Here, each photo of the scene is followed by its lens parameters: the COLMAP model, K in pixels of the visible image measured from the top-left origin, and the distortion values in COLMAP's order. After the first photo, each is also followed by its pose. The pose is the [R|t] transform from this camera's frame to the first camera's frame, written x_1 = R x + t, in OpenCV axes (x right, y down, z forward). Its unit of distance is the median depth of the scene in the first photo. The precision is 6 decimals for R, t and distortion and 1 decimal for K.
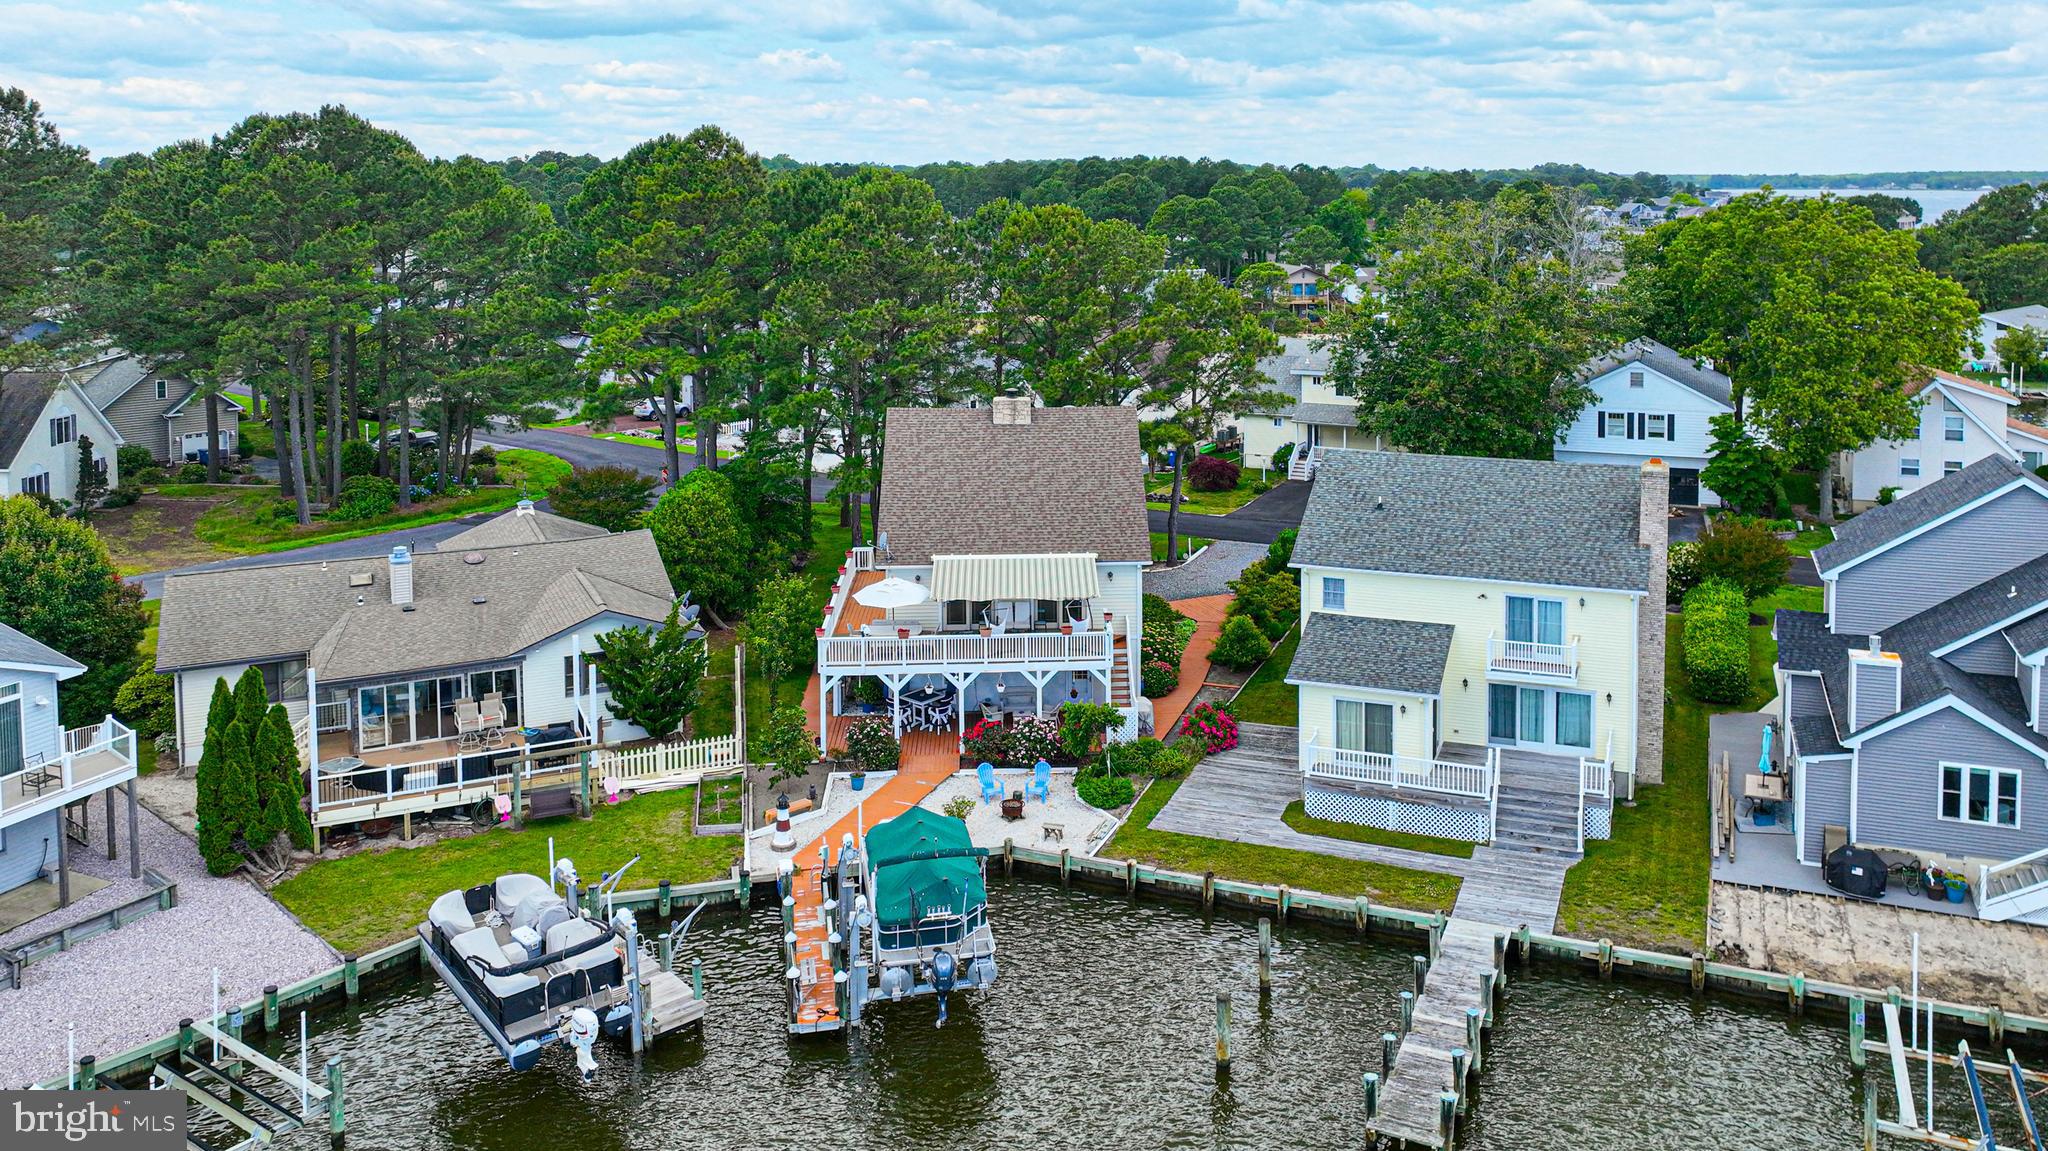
lens RADIAL K [[1480.1, 0, 1085.6], [0, 1480.1, 414.9], [0, 0, 1]] dist [0.002906, 0.006625]
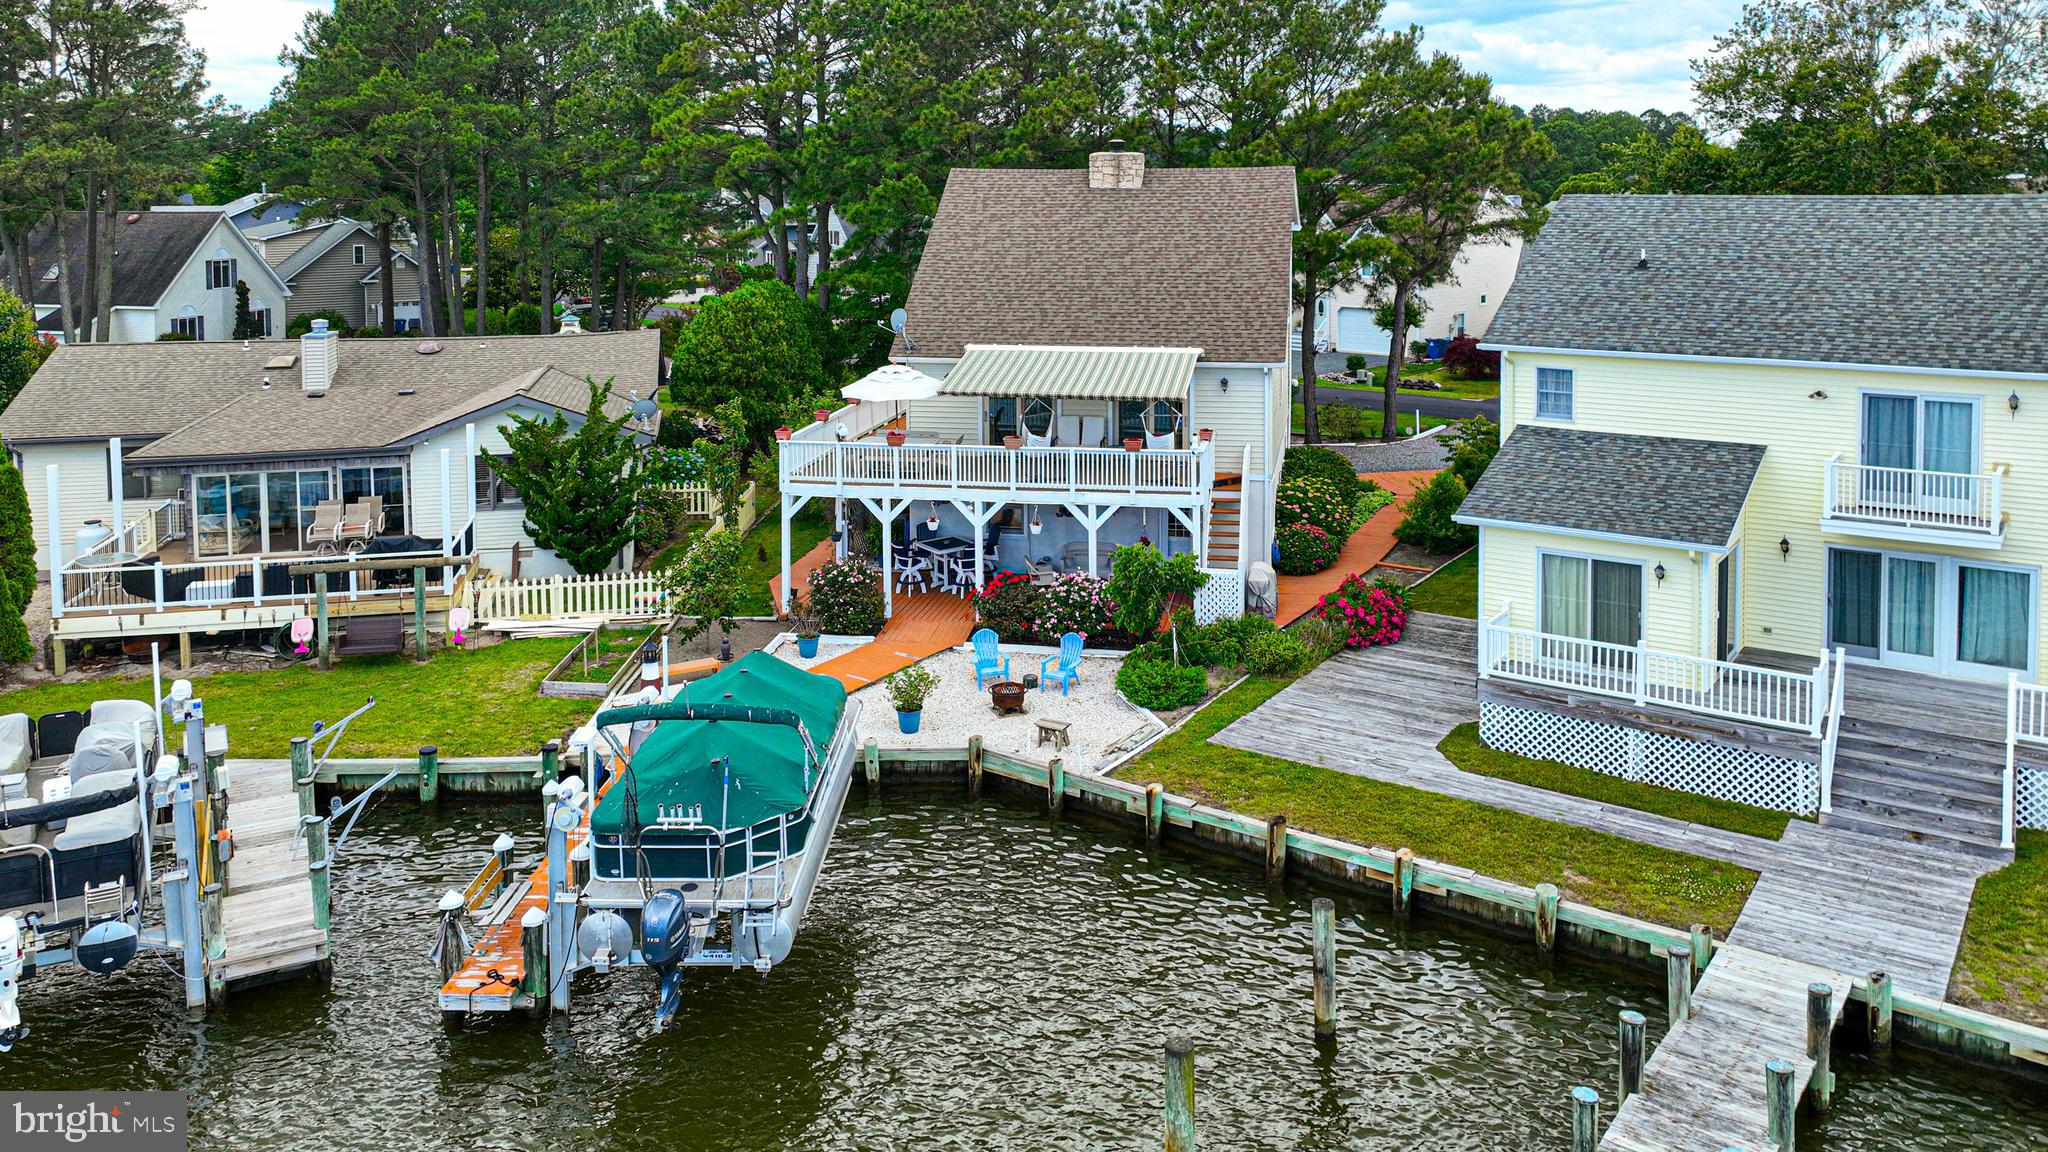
lens RADIAL K [[1480.1, 0, 1050.5], [0, 1480.1, 352.8], [0, 0, 1]] dist [0.002906, 0.006625]
pose [[0.969703, 0.019621, -0.243496, 0.117755], [-0.026634, 0.999319, -0.025542, 0.128467], [0.242829, 0.031253, 0.969565, 0.364804]]
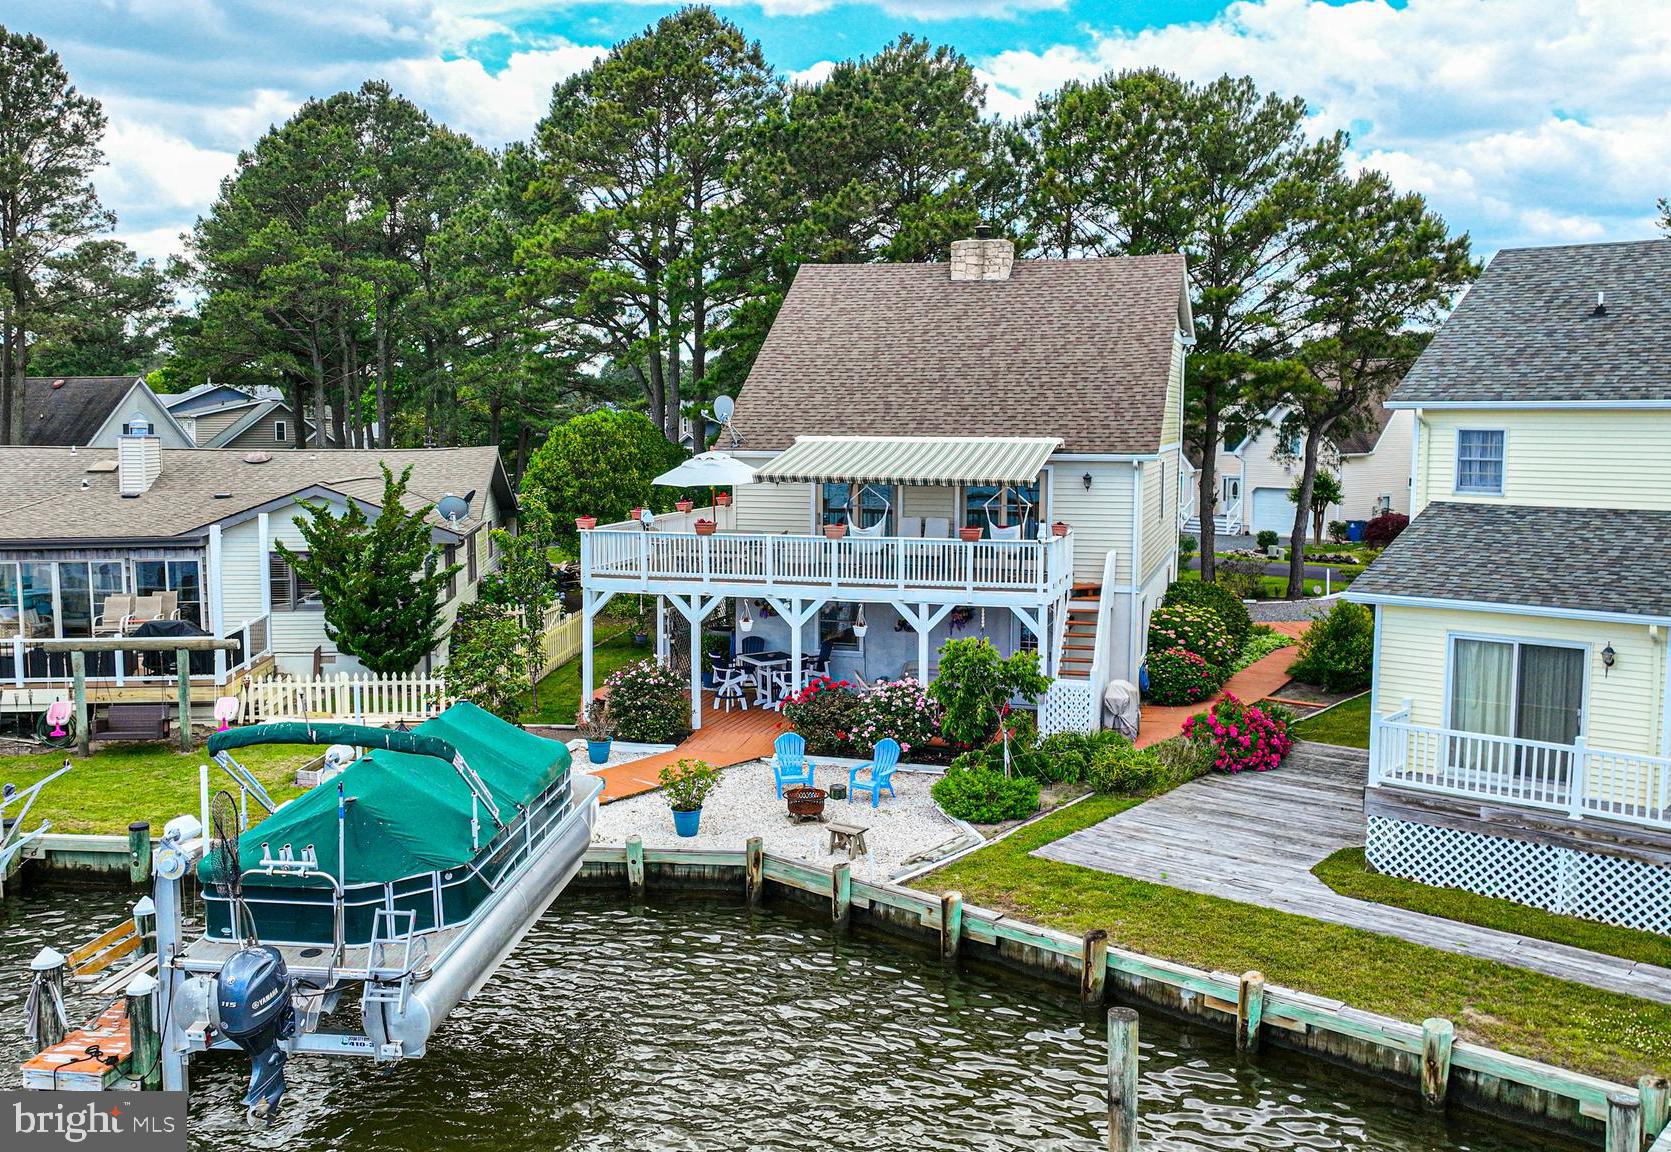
lens RADIAL K [[1418.0, 0, 832.8], [0, 1418.0, 644.7], [0, 0, 1]] dist [0.002127, 0.011065]
pose [[0.938006, 0.052201, -0.342667, 0.134192], [-0.047431, 0.998626, 0.022290, 0.187838], [0.343359, -0.004655, 0.939193, 0.488174]]
